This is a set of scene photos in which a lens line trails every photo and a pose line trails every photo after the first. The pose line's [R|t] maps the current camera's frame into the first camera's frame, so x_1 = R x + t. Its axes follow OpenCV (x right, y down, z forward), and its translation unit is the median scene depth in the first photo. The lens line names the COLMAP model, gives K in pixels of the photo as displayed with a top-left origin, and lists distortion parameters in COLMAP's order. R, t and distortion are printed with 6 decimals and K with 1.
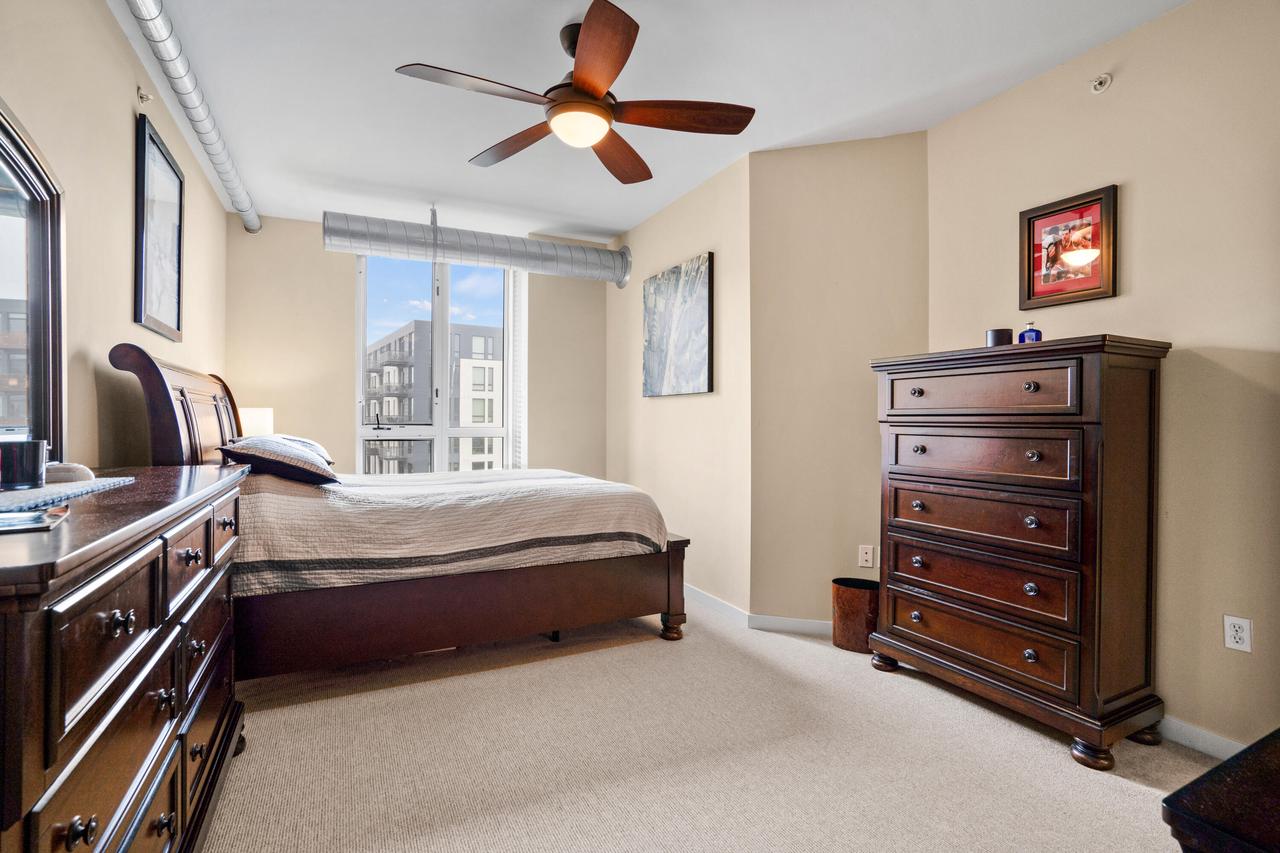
lens RADIAL K [[586.8, 0, 621.9], [0, 586.8, 424.3], [0, 0, 1]] dist [-0.045276, 0.014772]
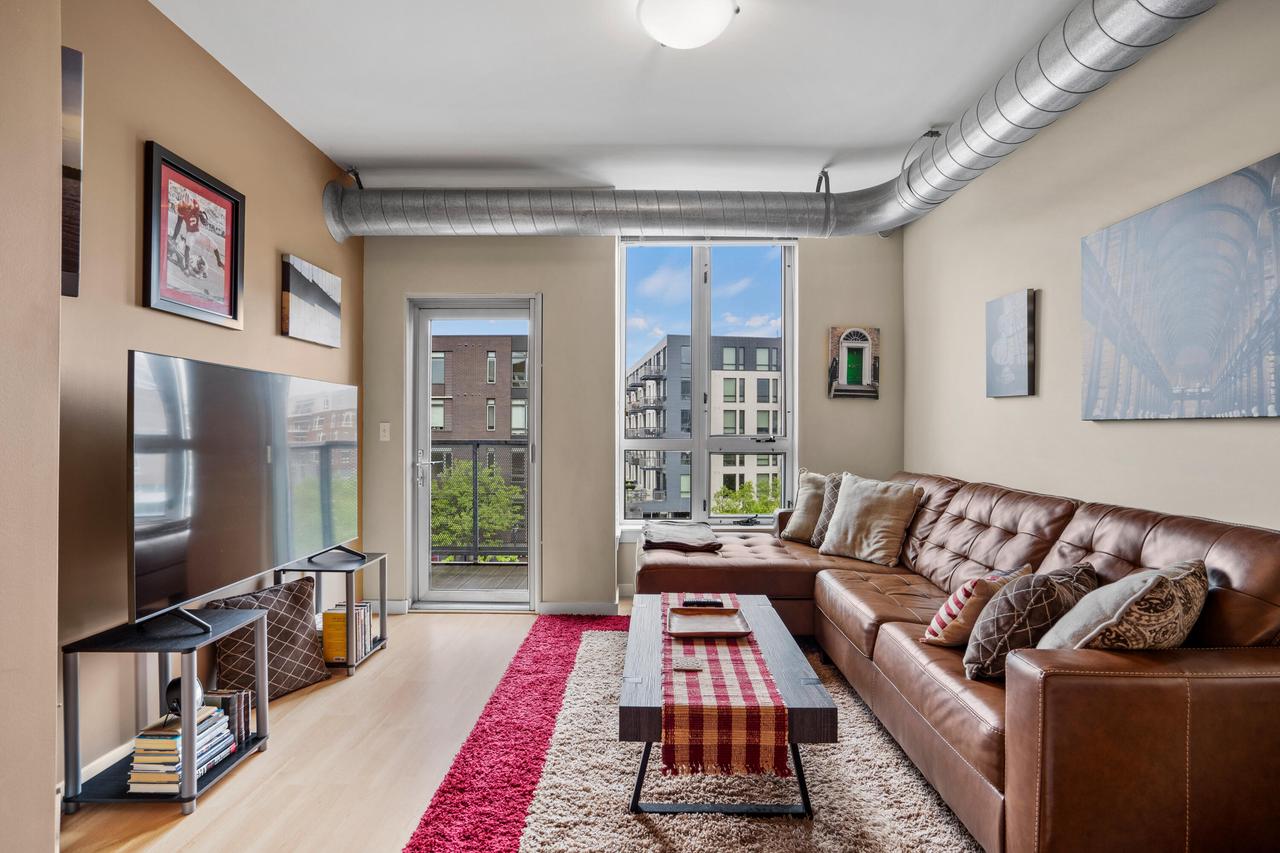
lens RADIAL K [[586.8, 0, 652.4], [0, 586.8, 430.6], [0, 0, 1]] dist [-0.045276, 0.014772]
pose [[0.910541, -0.003198, -0.413407, 0.629761], [-0.000623, 0.999958, -0.009108, 0.002913], [0.413419, 0.008551, 0.910501, 0.508995]]
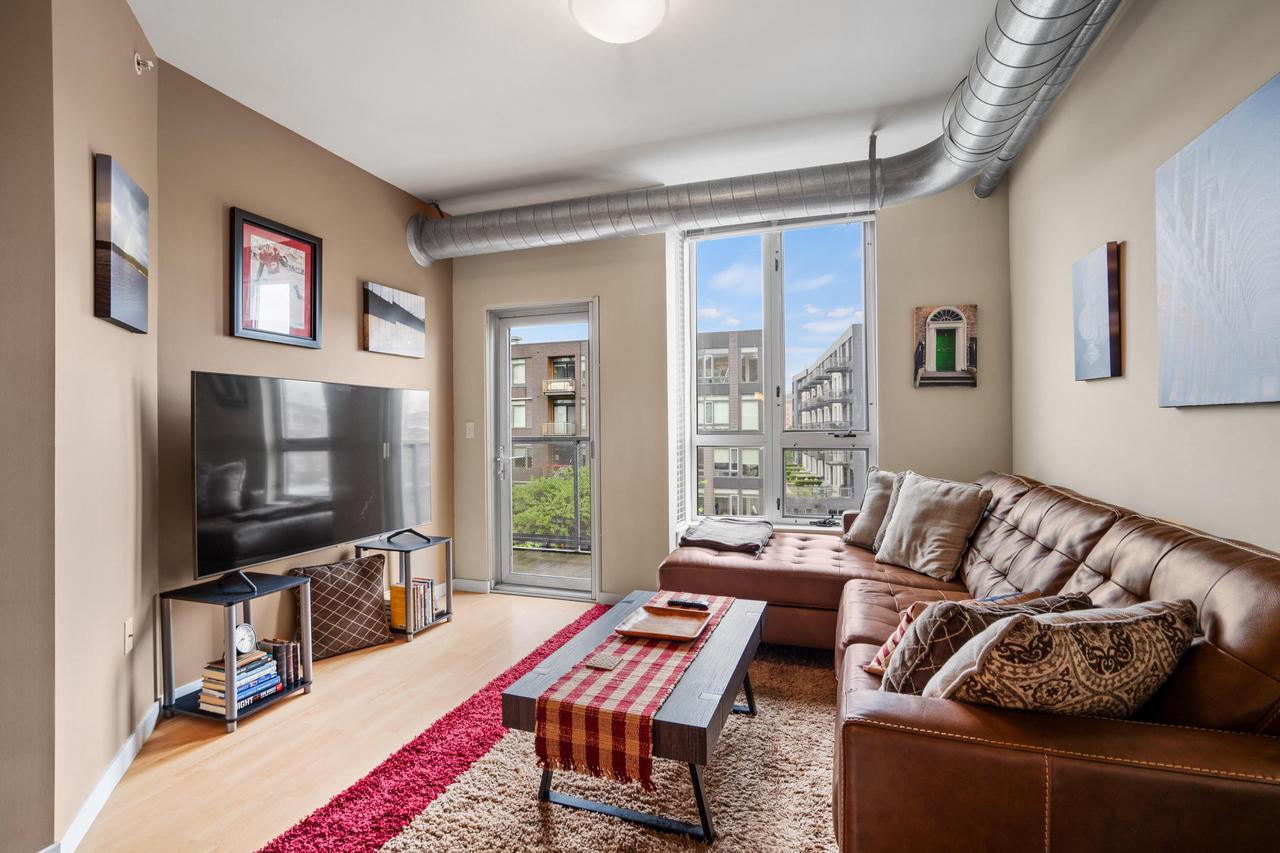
lens RADIAL K [[586.8, 0, 648.4], [0, 586.8, 422.5], [0, 0, 1]] dist [-0.045276, 0.014772]
pose [[0.730085, -0.016666, -0.683153, 0.762142], [0.007971, 0.999842, -0.015873, 0.002453], [0.683310, 0.006143, 0.730102, 0.599787]]
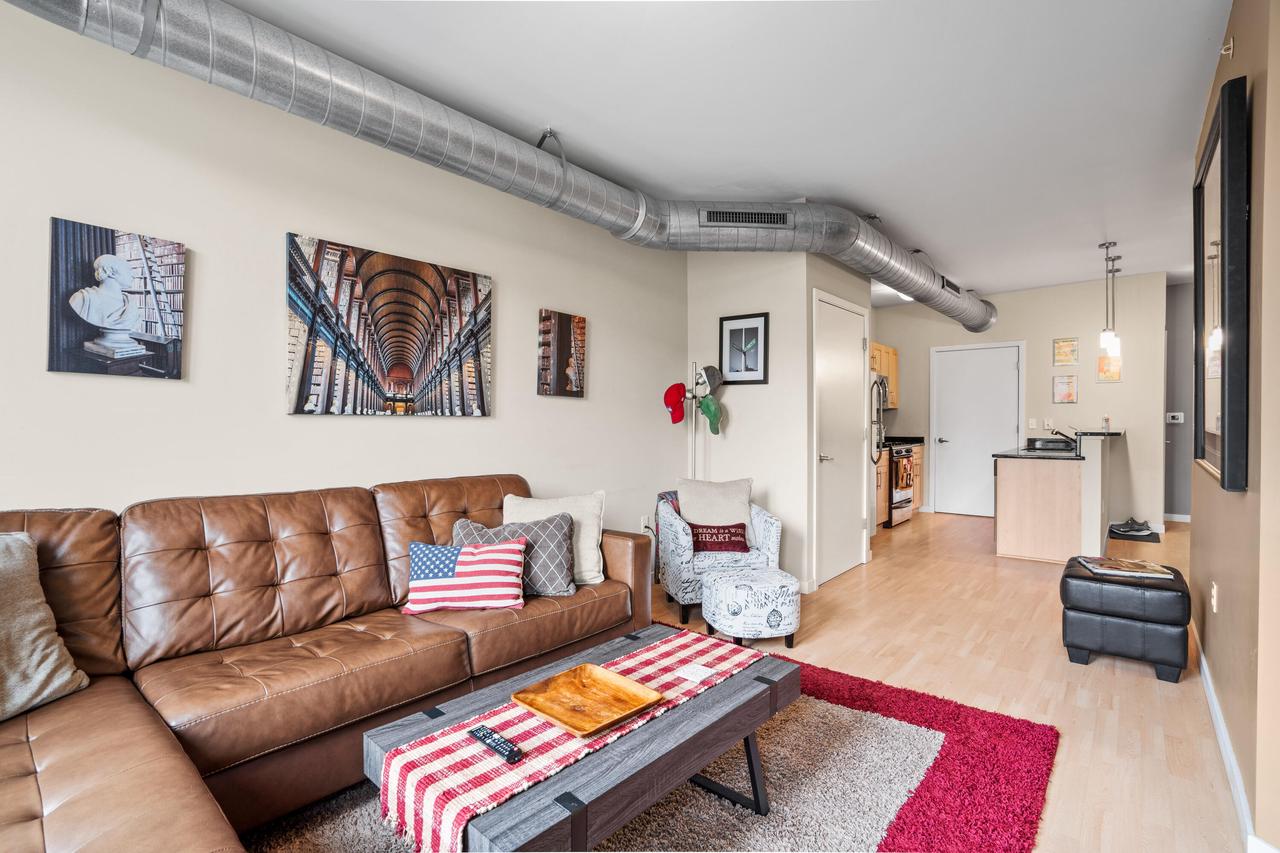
lens RADIAL K [[586.8, 0, 643.9], [0, 586.8, 425.1], [0, 0, 1]] dist [-0.045276, 0.014772]
pose [[-0.404569, -0.012179, 0.914426, 0.216613], [0.005418, 0.999862, 0.015714, -0.006992], [-0.914491, 0.011312, -0.404447, 0.994101]]
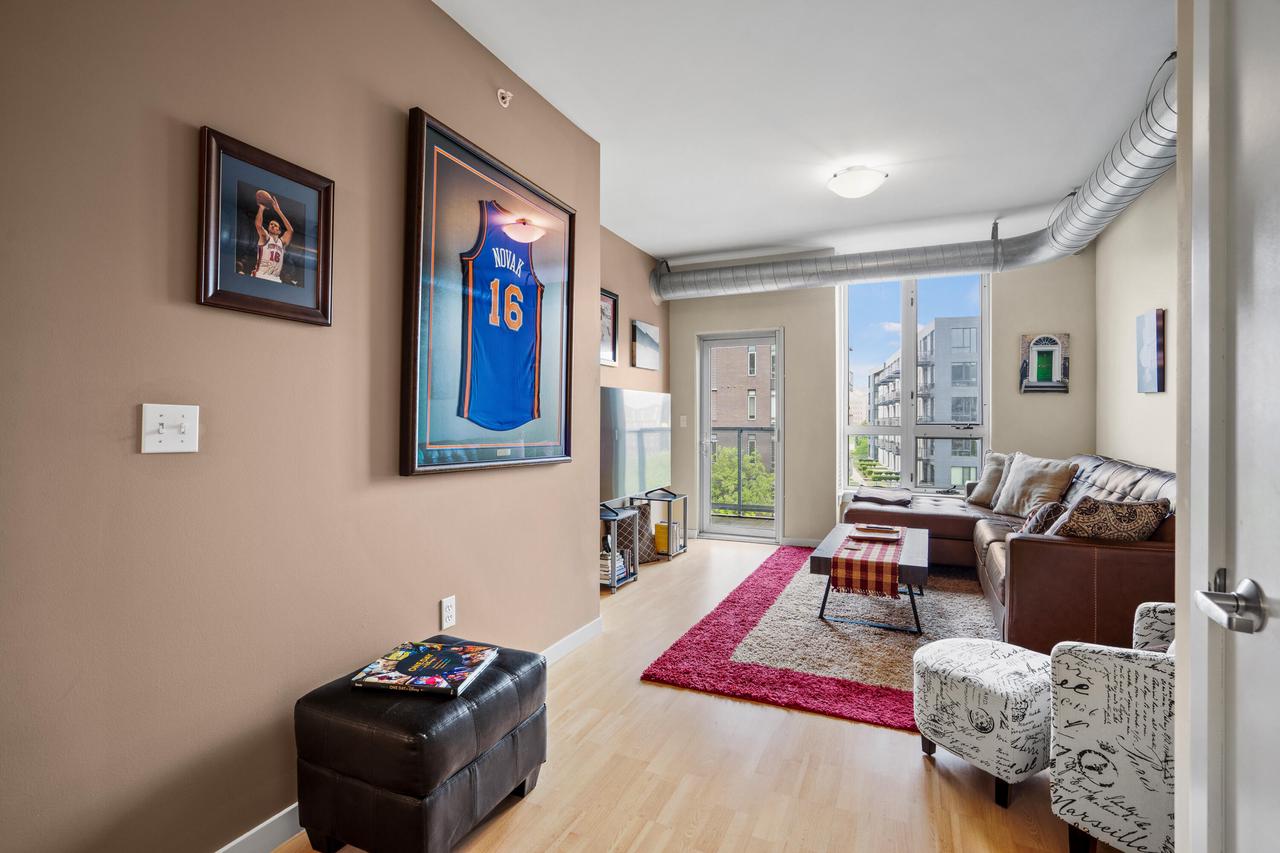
lens RADIAL K [[586.8, 0, 651.3], [0, 586.8, 418.7], [0, 0, 1]] dist [-0.045276, 0.014772]
pose [[0.649561, -0.006510, -0.760282, 0.846209], [-0.002336, 0.999942, -0.010557, 0.005267], [0.760306, 0.008633, 0.649508, 0.252233]]
